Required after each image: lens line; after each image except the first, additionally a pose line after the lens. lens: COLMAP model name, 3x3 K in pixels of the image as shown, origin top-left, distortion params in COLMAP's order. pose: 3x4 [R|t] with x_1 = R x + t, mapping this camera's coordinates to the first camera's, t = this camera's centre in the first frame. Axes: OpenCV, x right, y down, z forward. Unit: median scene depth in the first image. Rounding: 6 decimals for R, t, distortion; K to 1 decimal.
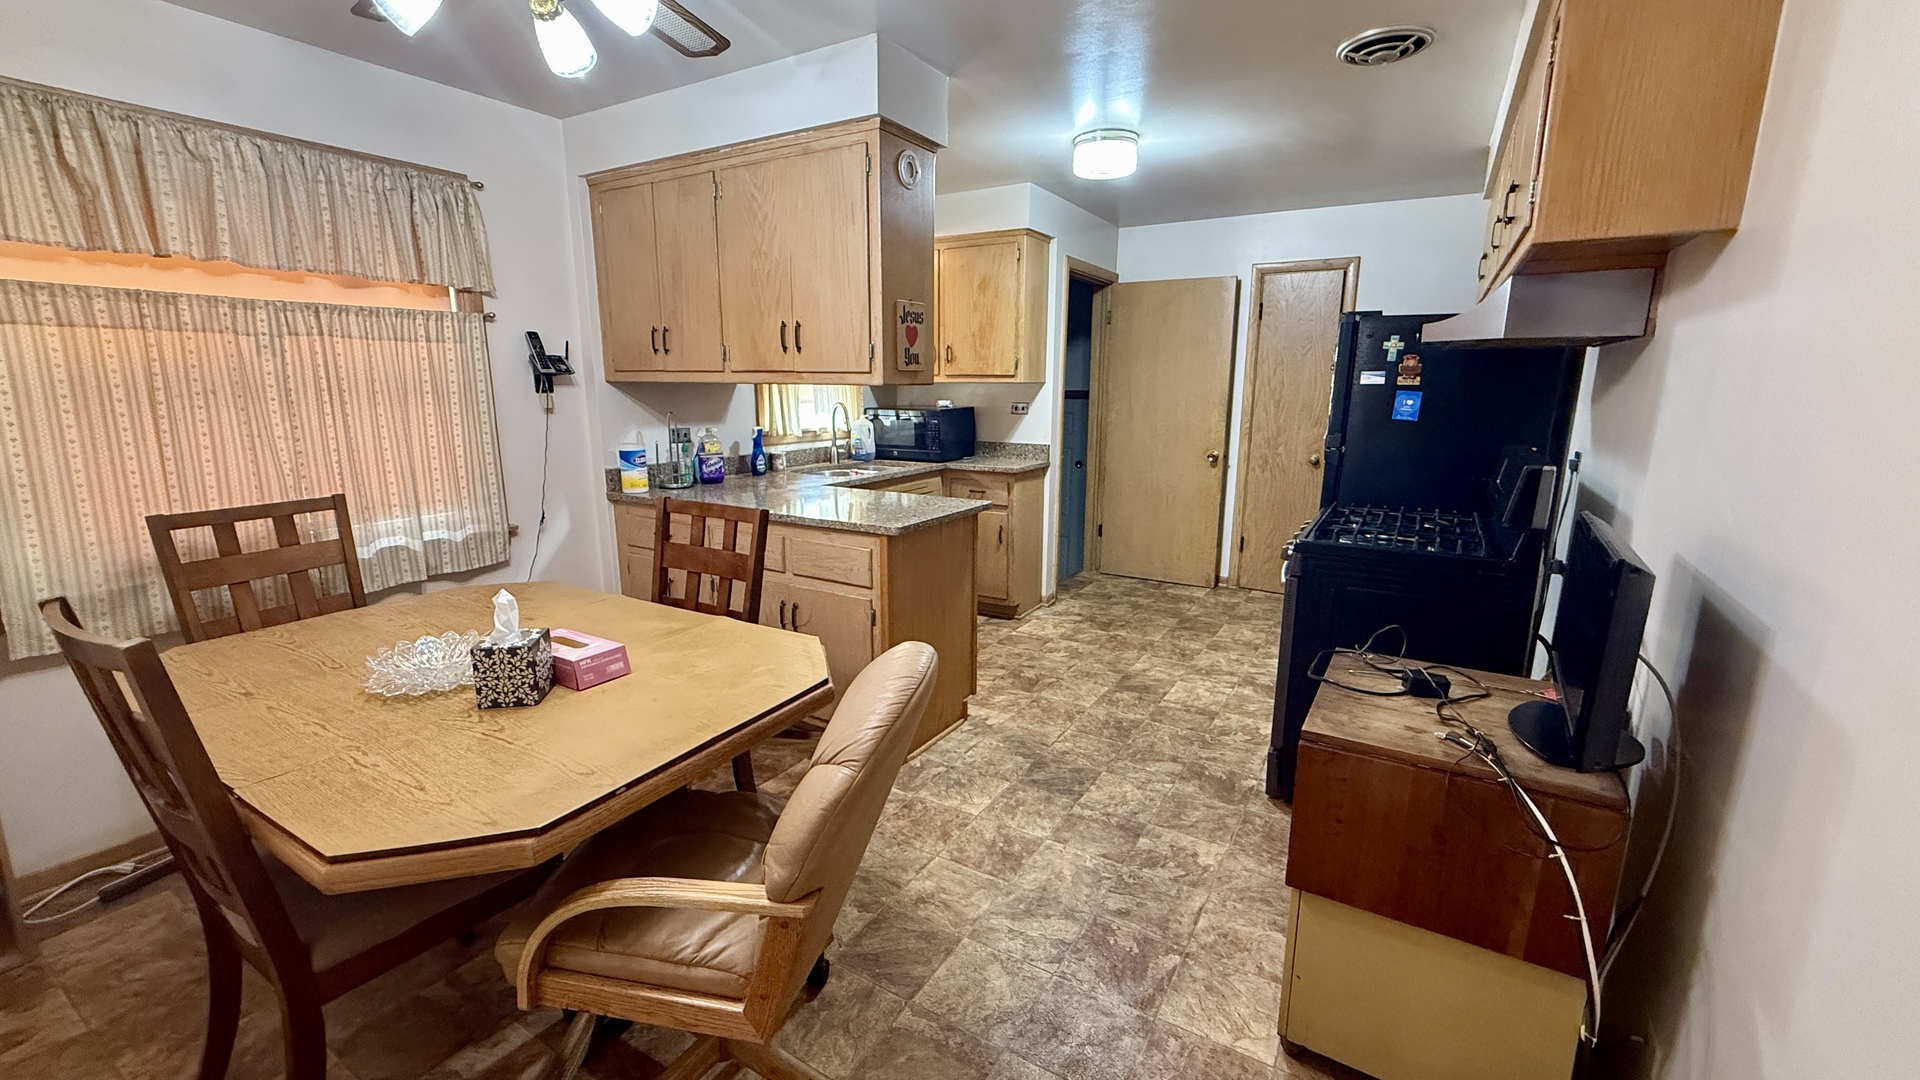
lens RADIAL K [[767.4, 0, 949.6], [0, 767.4, 535.6], [0, 0, 1]] dist [0.003381, 0.001404]
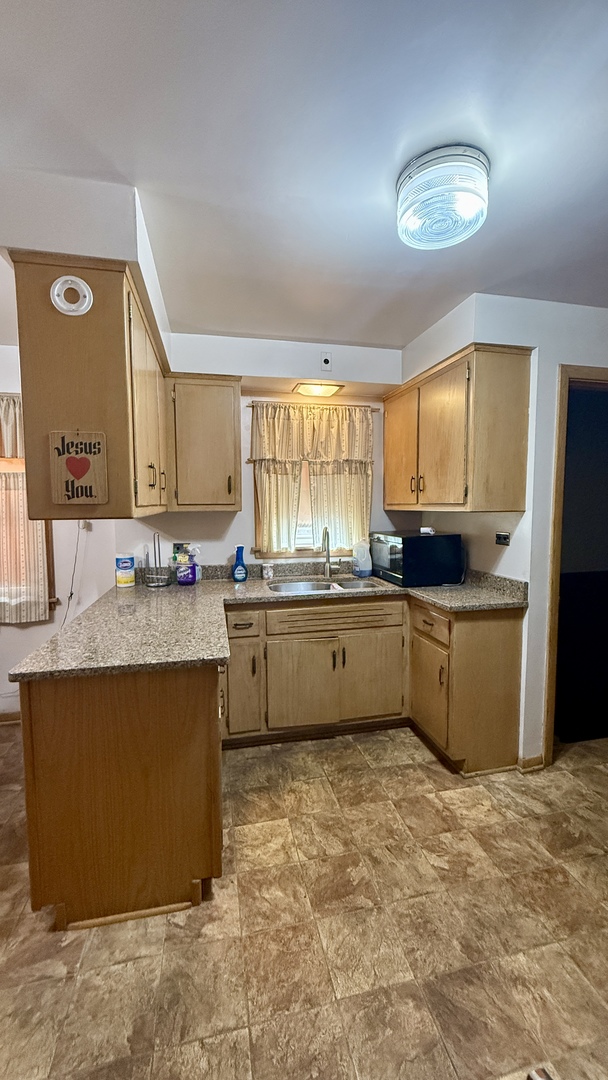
lens RADIAL K [[431.7, 0, 305.7], [0, 431.7, 532.2], [0, 0, 1]] dist [0.003381, 0.001404]
pose [[0.696208, 0.038841, -0.716789, 0.371392], [-0.136325, 0.987517, -0.078899, -0.125244], [0.704777, 0.152646, 0.692812, 0.591520]]
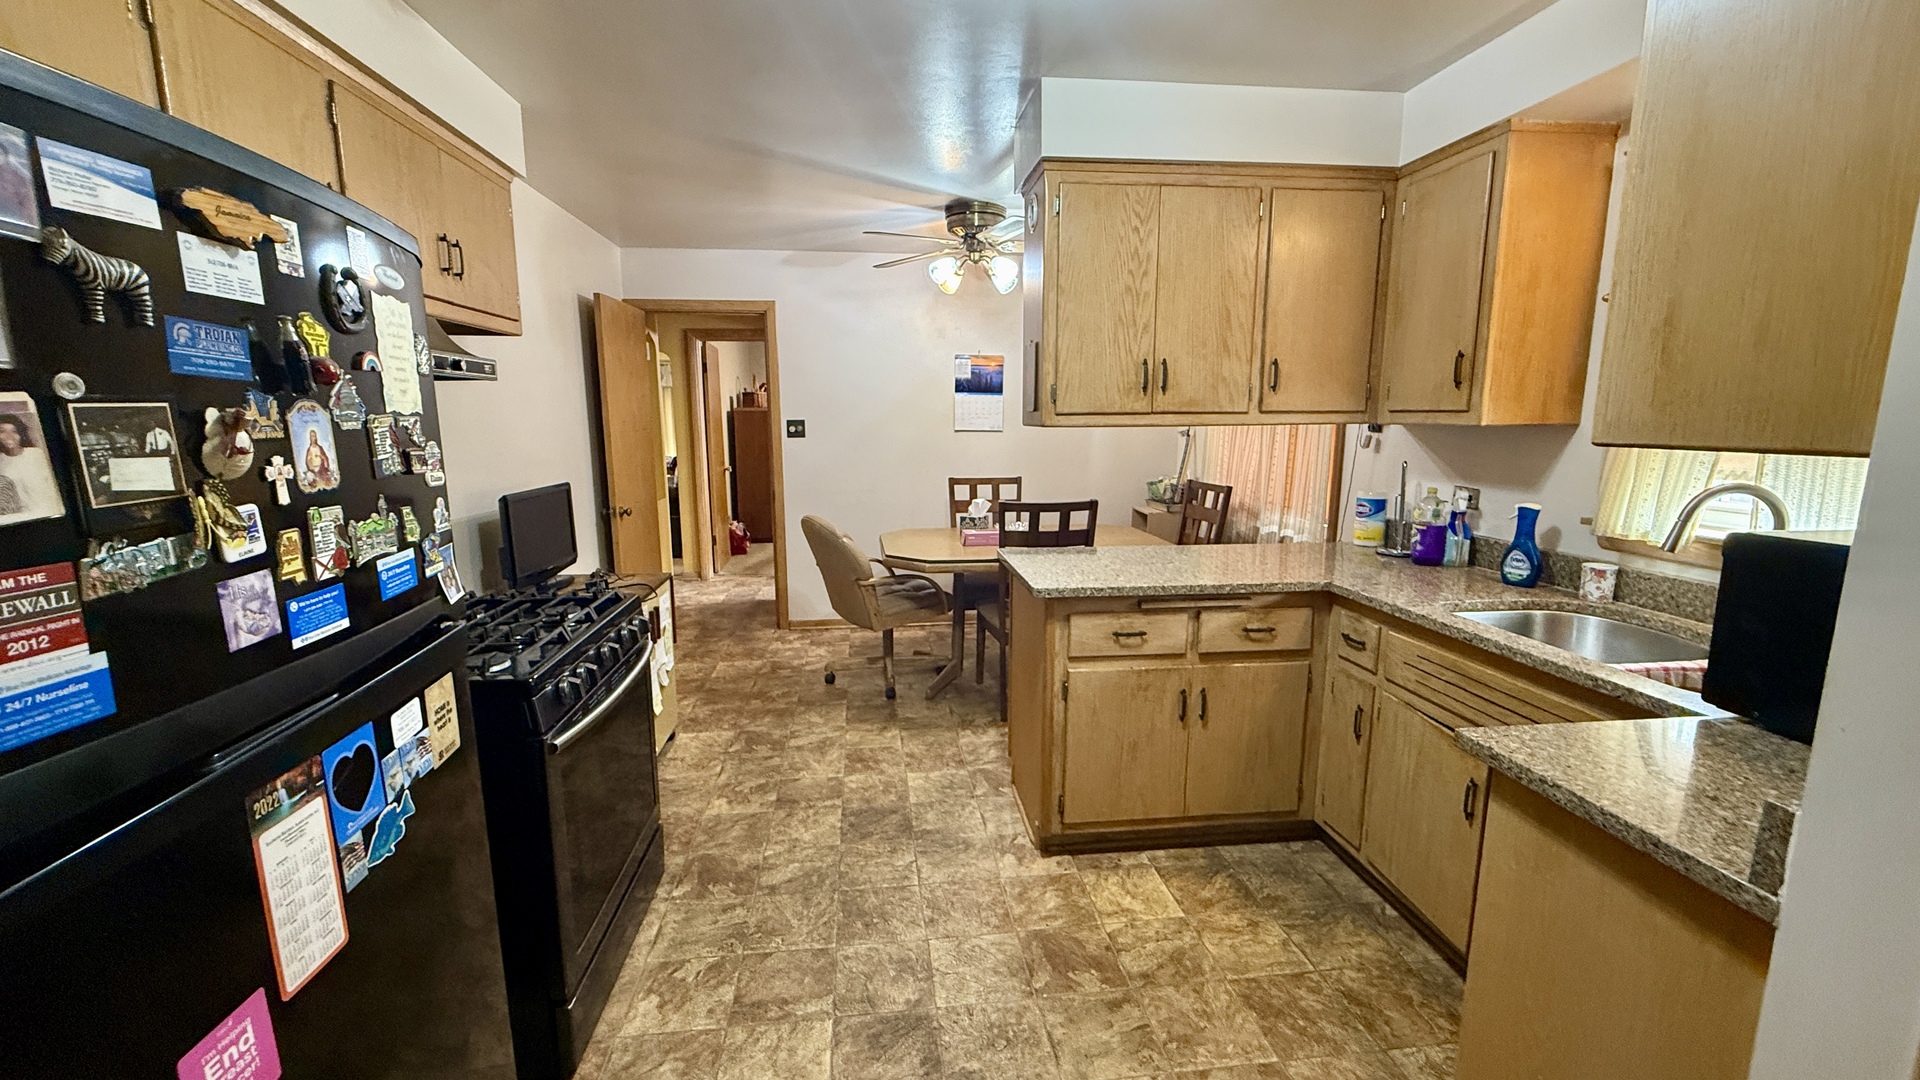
lens RADIAL K [[767.4, 0, 952.9], [0, 767.4, 536.4], [0, 0, 1]] dist [0.003381, 0.001404]
pose [[-0.783368, 0.096443, -0.614030, 0.464366], [-0.126793, 0.942321, 0.309765, -0.252846], [0.608488, 0.320515, -0.725956, 1.216430]]
